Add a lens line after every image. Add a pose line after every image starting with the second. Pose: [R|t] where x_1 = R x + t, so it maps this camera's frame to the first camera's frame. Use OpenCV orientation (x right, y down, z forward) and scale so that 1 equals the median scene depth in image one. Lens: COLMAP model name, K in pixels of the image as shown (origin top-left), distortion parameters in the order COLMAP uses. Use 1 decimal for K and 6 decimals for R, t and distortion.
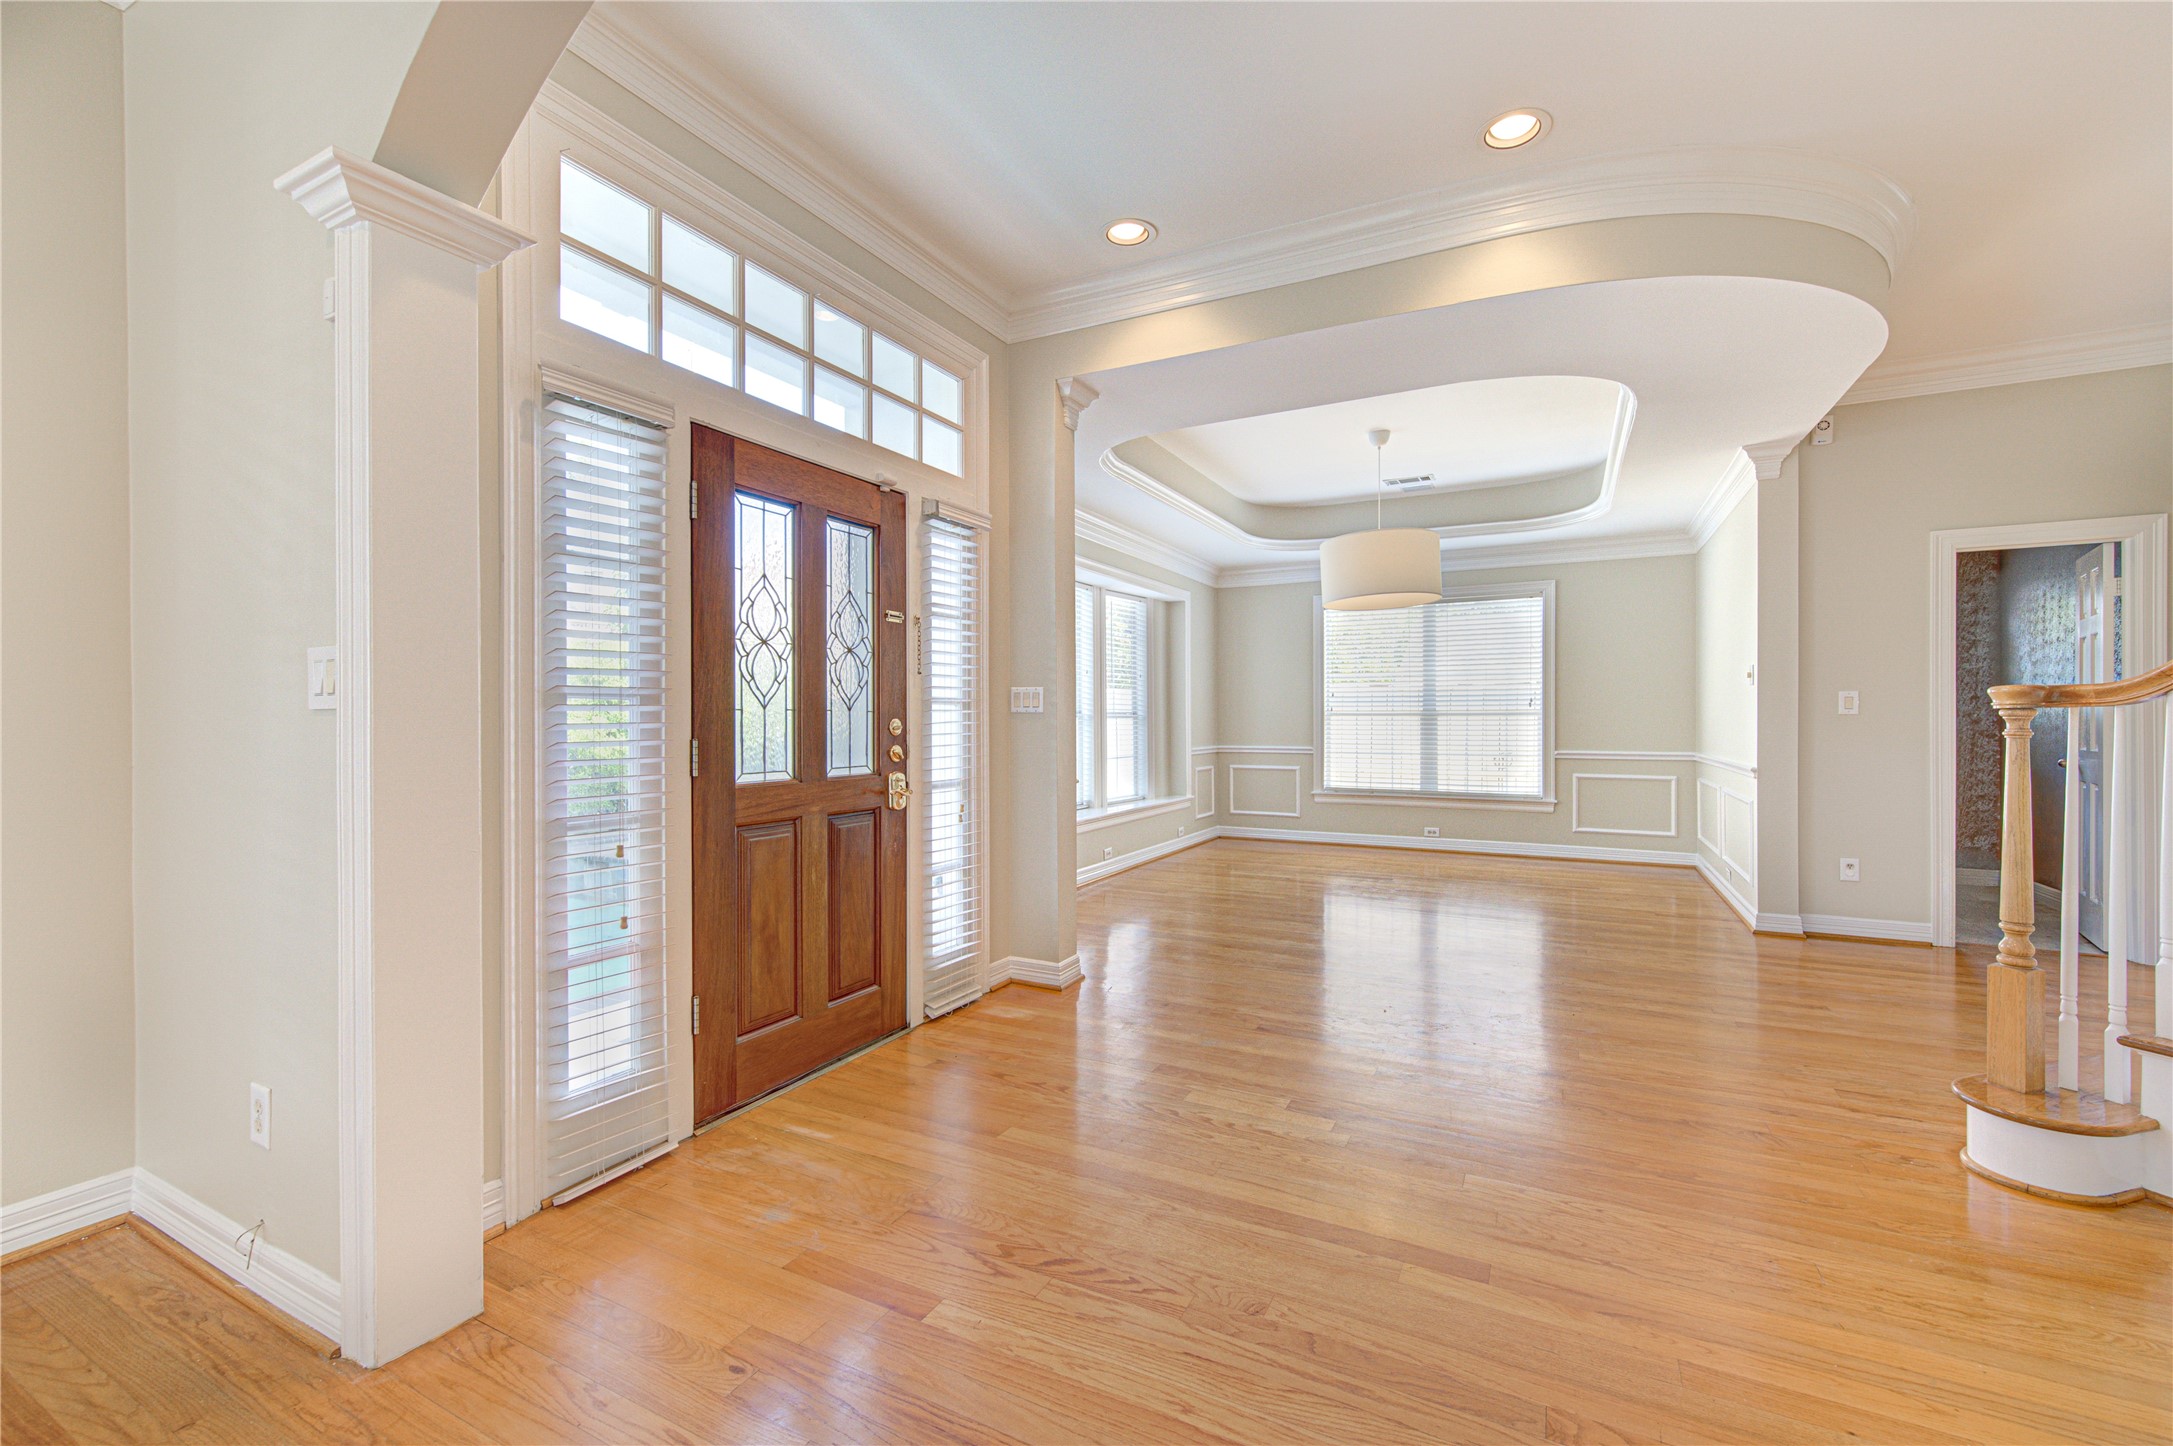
lens RADIAL K [[851.5, 0, 1048.2], [0, 851.5, 719.3], [0, 0, 1]] dist [0.001180, -0.000931]
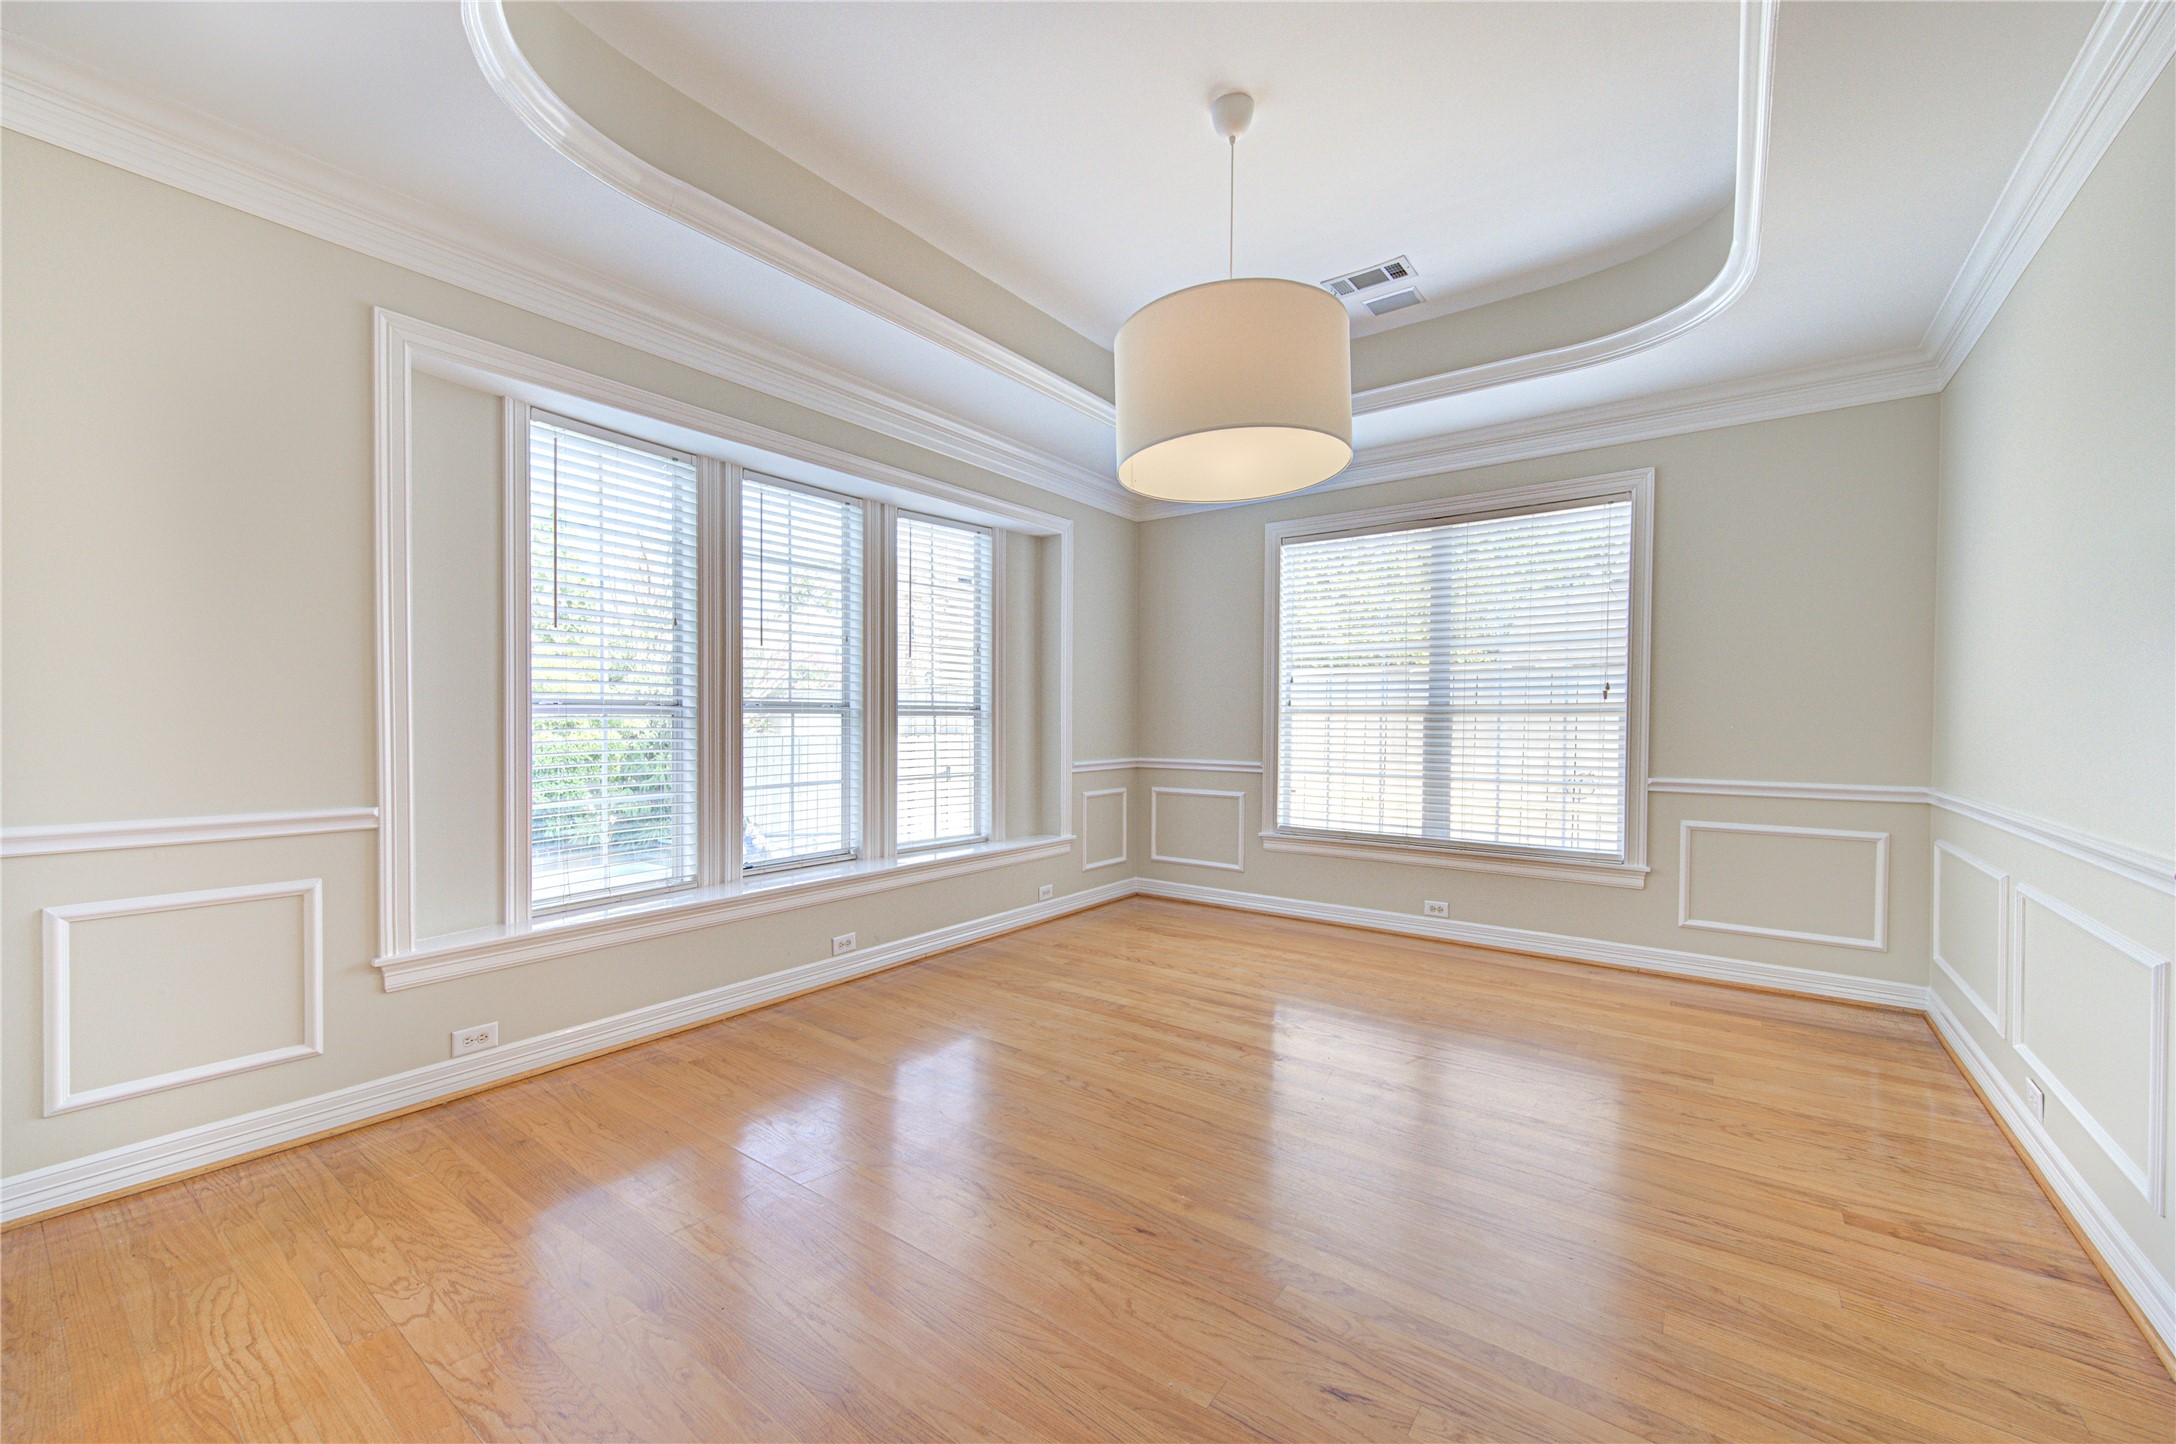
lens RADIAL K [[852.7, 0, 1091.0], [0, 852.7, 733.8], [0, 0, 1]] dist [0.001180, -0.000931]
pose [[0.995182, 0.007970, -0.097721, 0.598832], [-0.006286, 0.999827, 0.017534, 0.001528], [0.097844, -0.016835, 0.995059, 0.857111]]
